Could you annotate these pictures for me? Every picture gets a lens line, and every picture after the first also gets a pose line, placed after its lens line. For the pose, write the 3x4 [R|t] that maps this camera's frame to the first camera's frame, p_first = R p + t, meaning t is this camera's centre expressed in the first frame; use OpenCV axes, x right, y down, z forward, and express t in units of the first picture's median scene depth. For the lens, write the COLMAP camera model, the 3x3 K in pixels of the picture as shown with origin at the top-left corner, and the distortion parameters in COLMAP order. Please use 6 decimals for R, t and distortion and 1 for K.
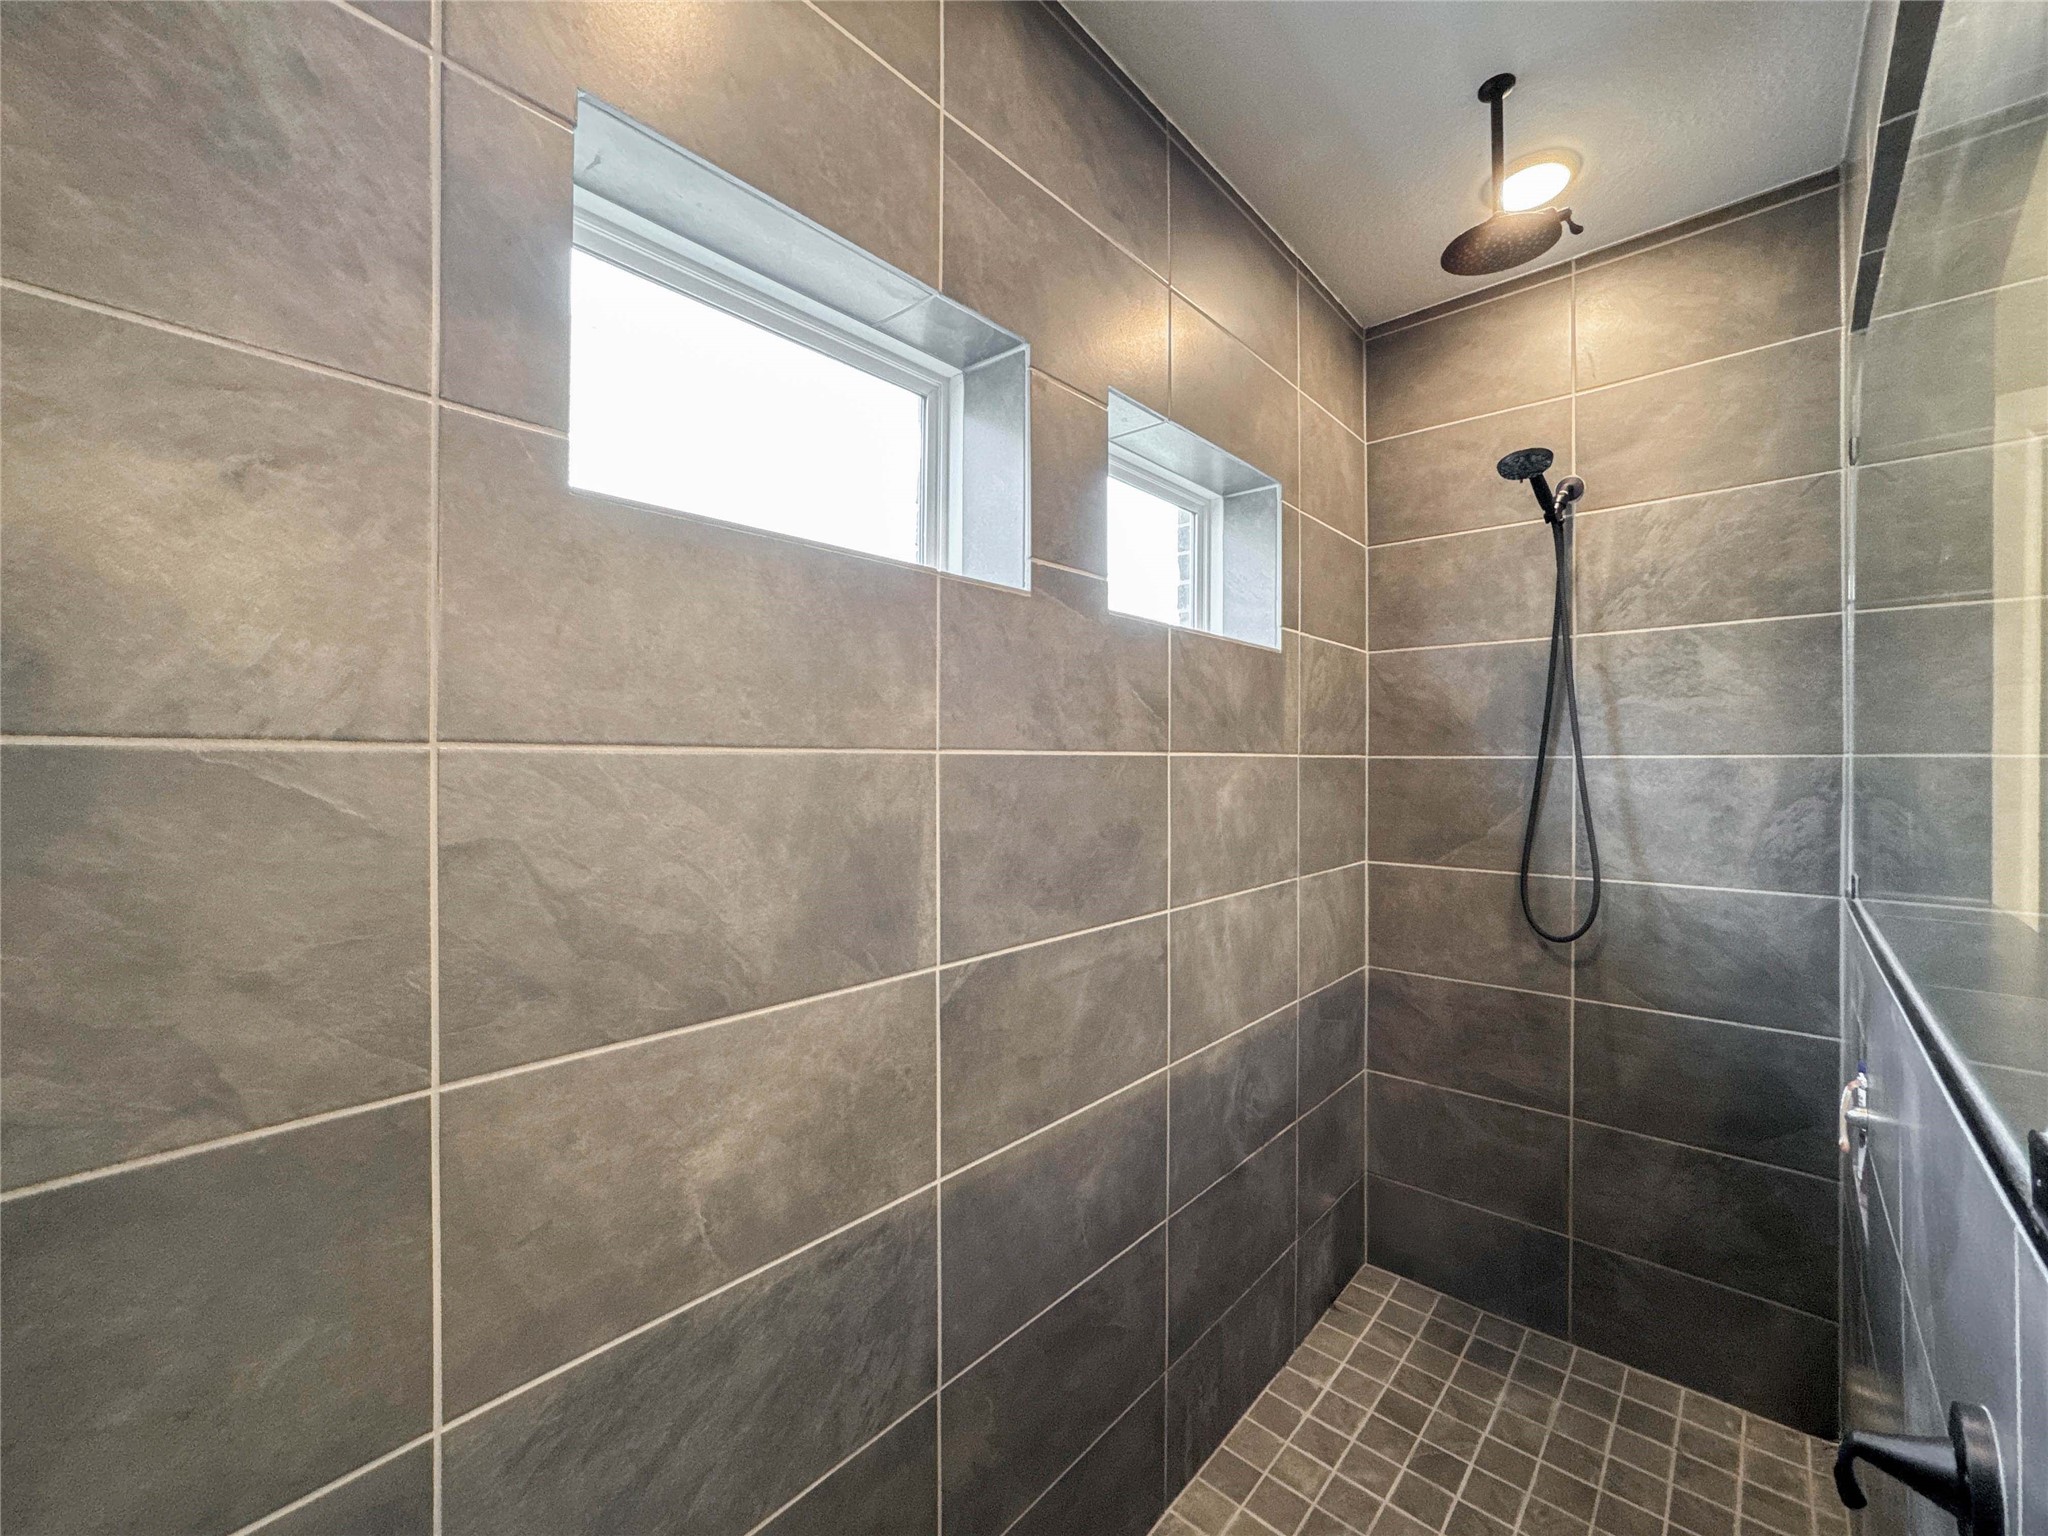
lens RADIAL K [[837.6, 0, 1036.6], [0, 837.6, 765.8], [0, 0, 1]] dist [-0.027720, 0.009727]
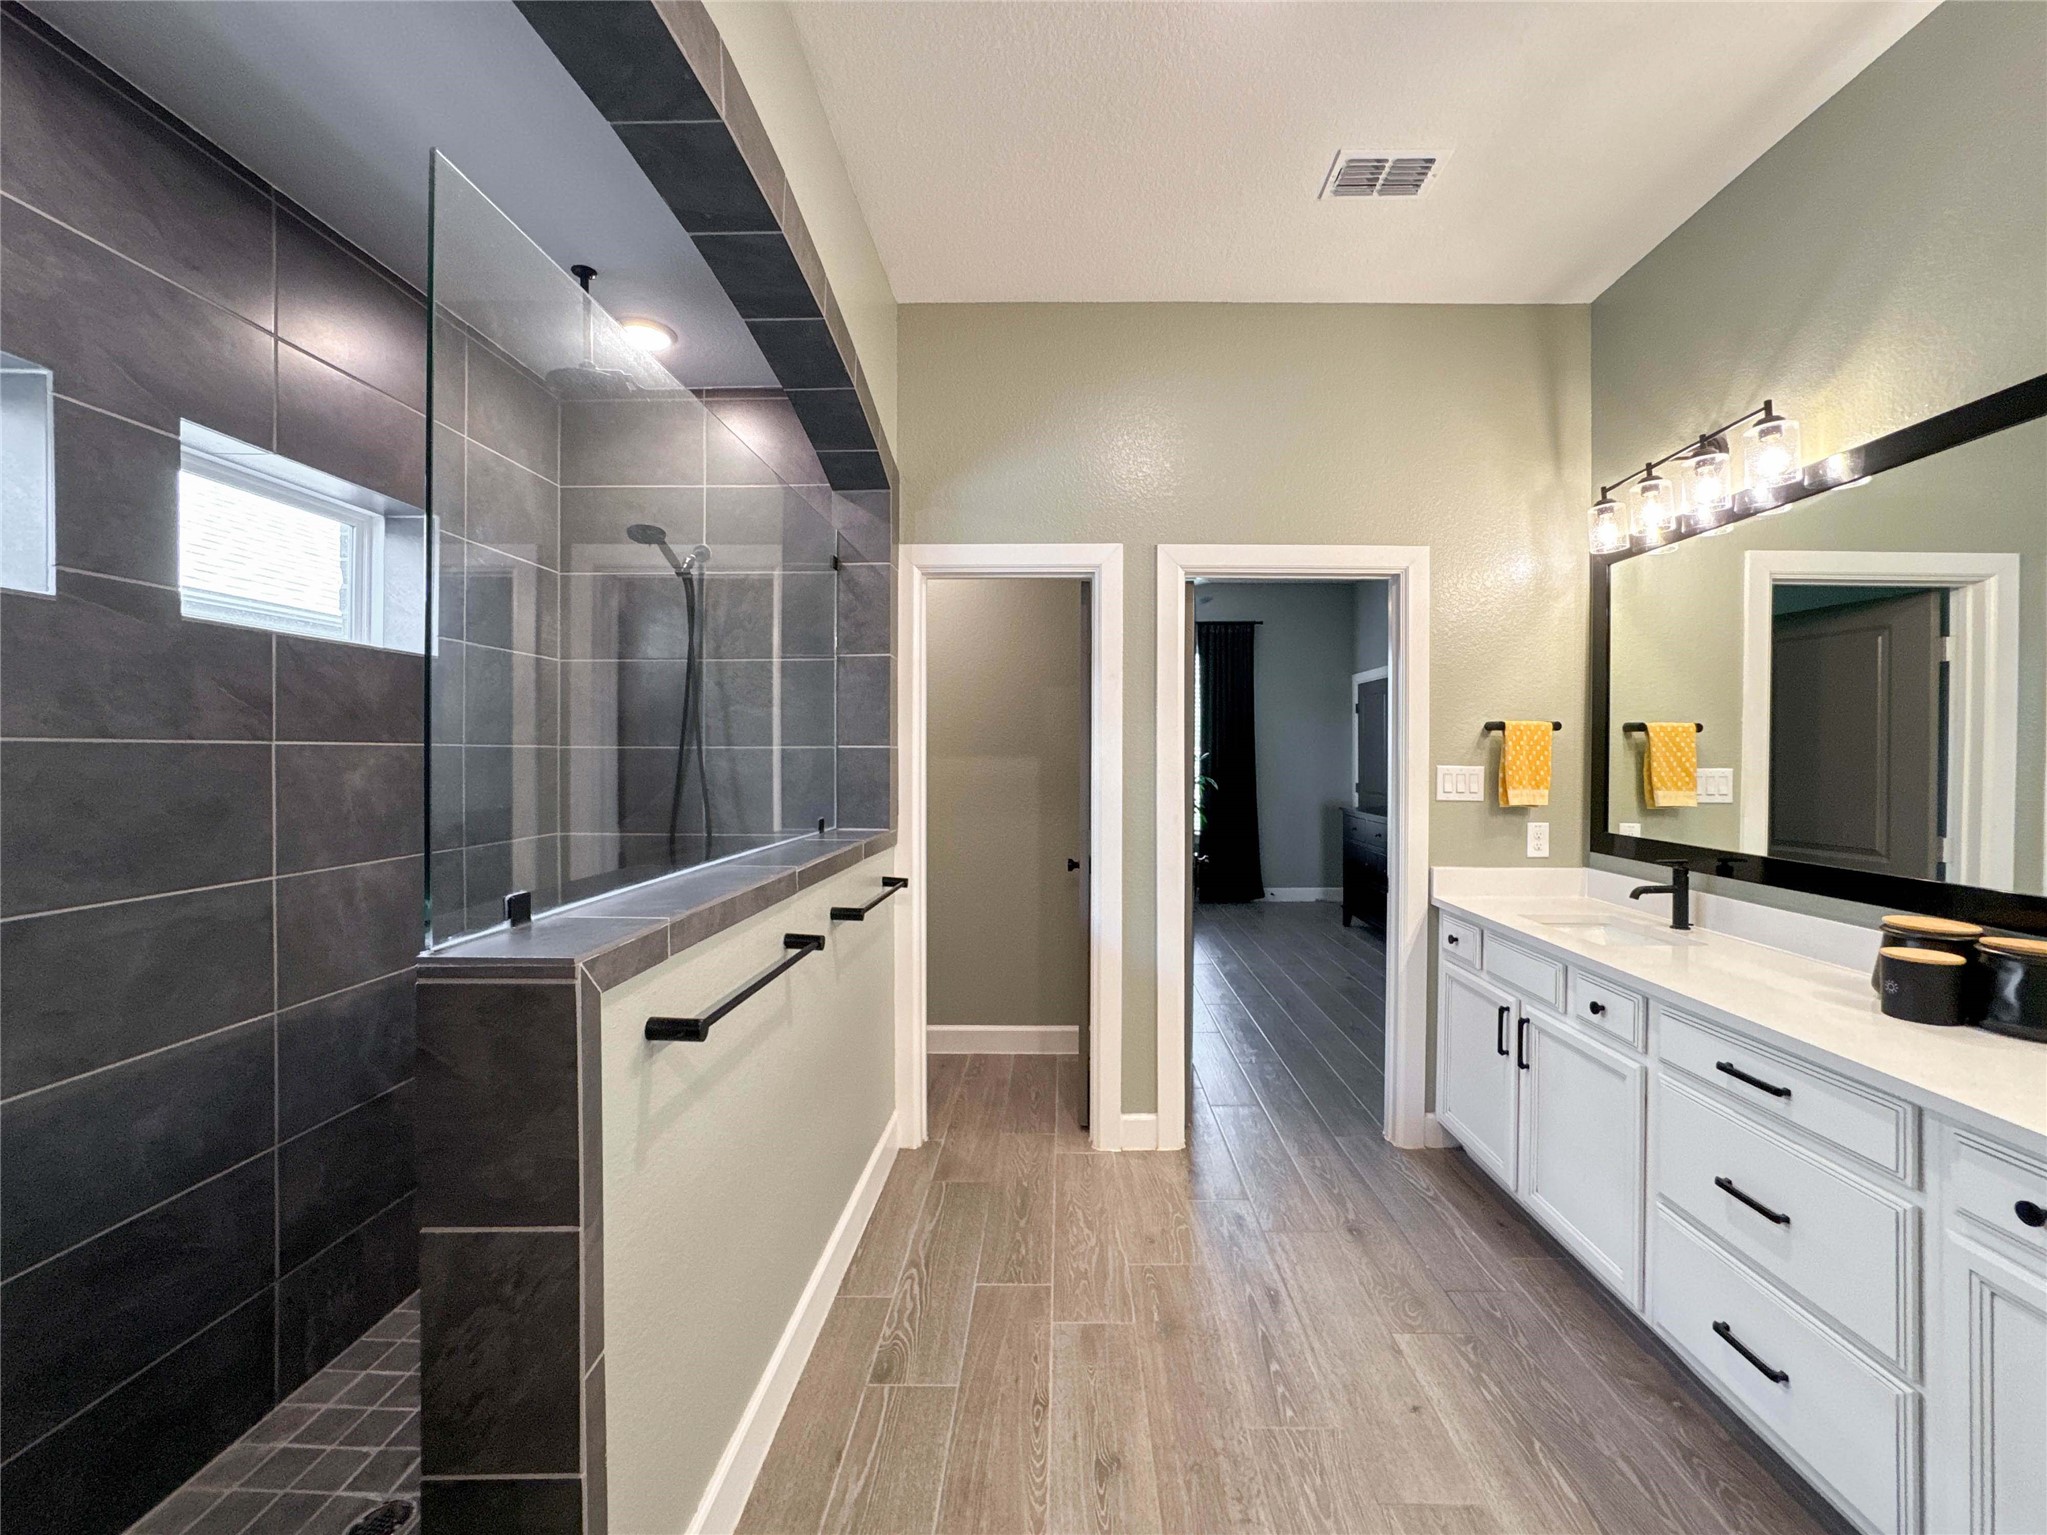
lens RADIAL K [[837.2, 0, 1057.8], [0, 837.2, 757.2], [0, 0, 1]] dist [-0.027720, 0.009727]
pose [[0.755682, -0.002435, 0.654934, 0.229135], [0.001958, 0.999997, 0.001459, 0.006997], [-0.654935, 0.000180, 0.755685, -0.563270]]
